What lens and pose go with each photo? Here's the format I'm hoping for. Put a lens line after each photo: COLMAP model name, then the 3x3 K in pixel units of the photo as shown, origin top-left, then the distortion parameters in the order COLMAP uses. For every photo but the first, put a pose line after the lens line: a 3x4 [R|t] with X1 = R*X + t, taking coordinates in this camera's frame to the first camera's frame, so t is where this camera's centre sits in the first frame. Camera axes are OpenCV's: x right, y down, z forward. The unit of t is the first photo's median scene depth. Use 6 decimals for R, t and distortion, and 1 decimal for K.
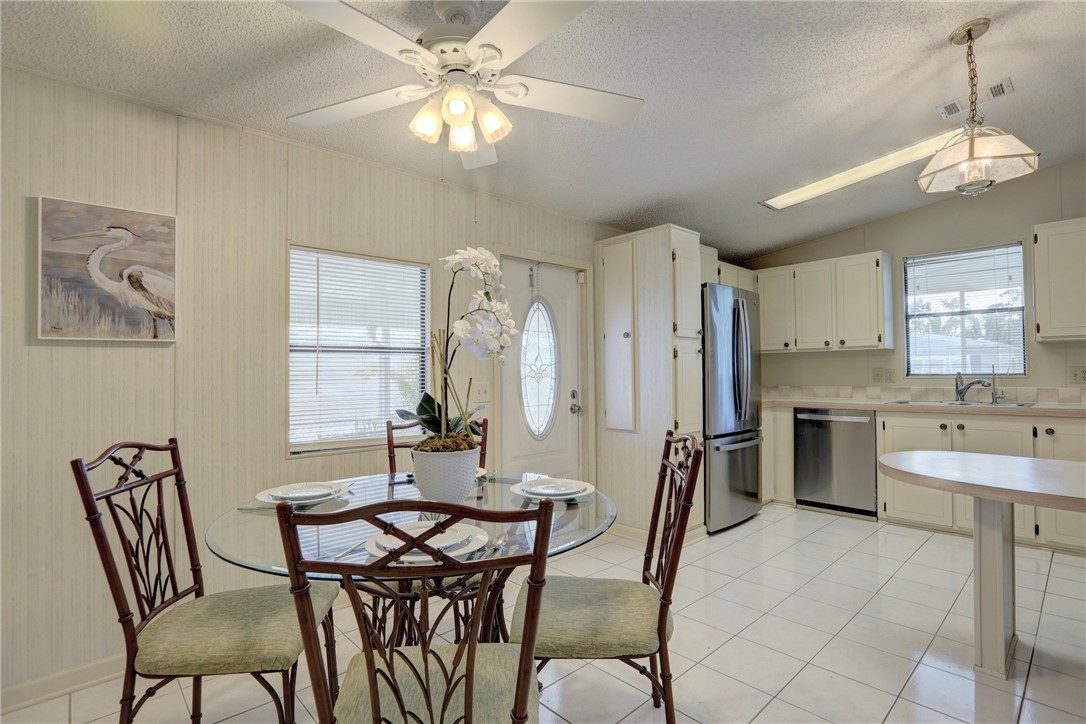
lens RADIAL K [[521.3, 0, 543.0], [0, 521.3, 362.0], [0, 0, 1]] dist [-0.025777, 0.000162]
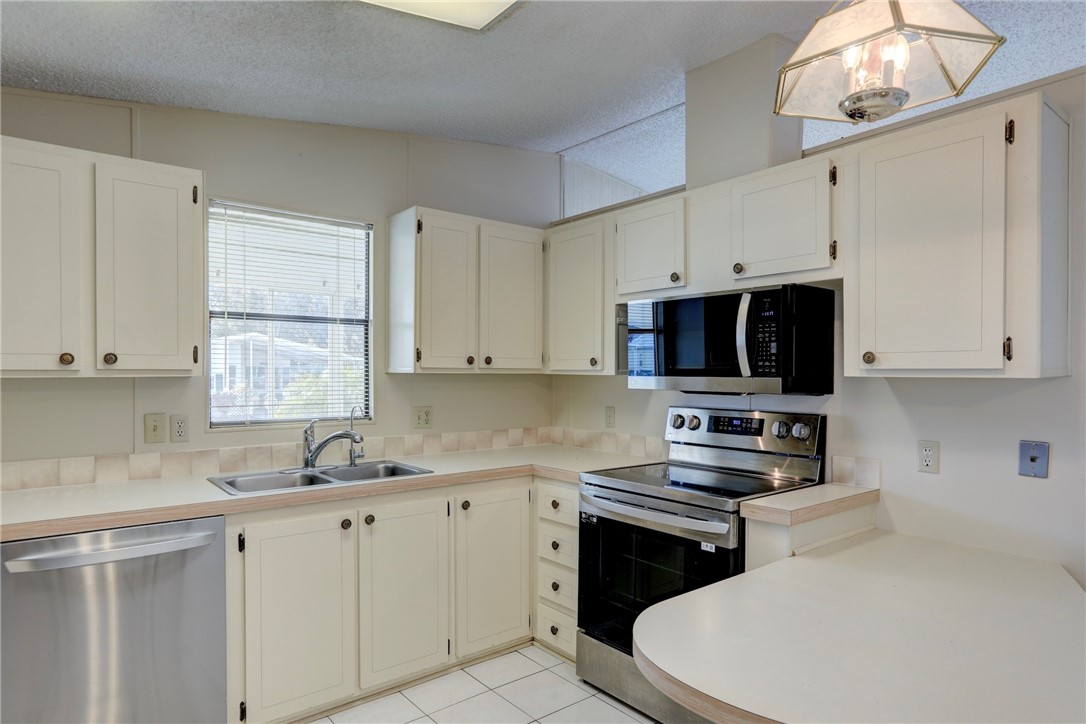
lens RADIAL K [[631.6, 0, 541.4], [0, 631.6, 375.5], [0, 0, 1]] dist [-0.002719, 0.000070]
pose [[0.069884, 0.007362, 0.997528, 0.104538], [-0.024196, 0.999691, -0.005683, -0.033940], [-0.997262, -0.023739, 0.070041, 0.697976]]
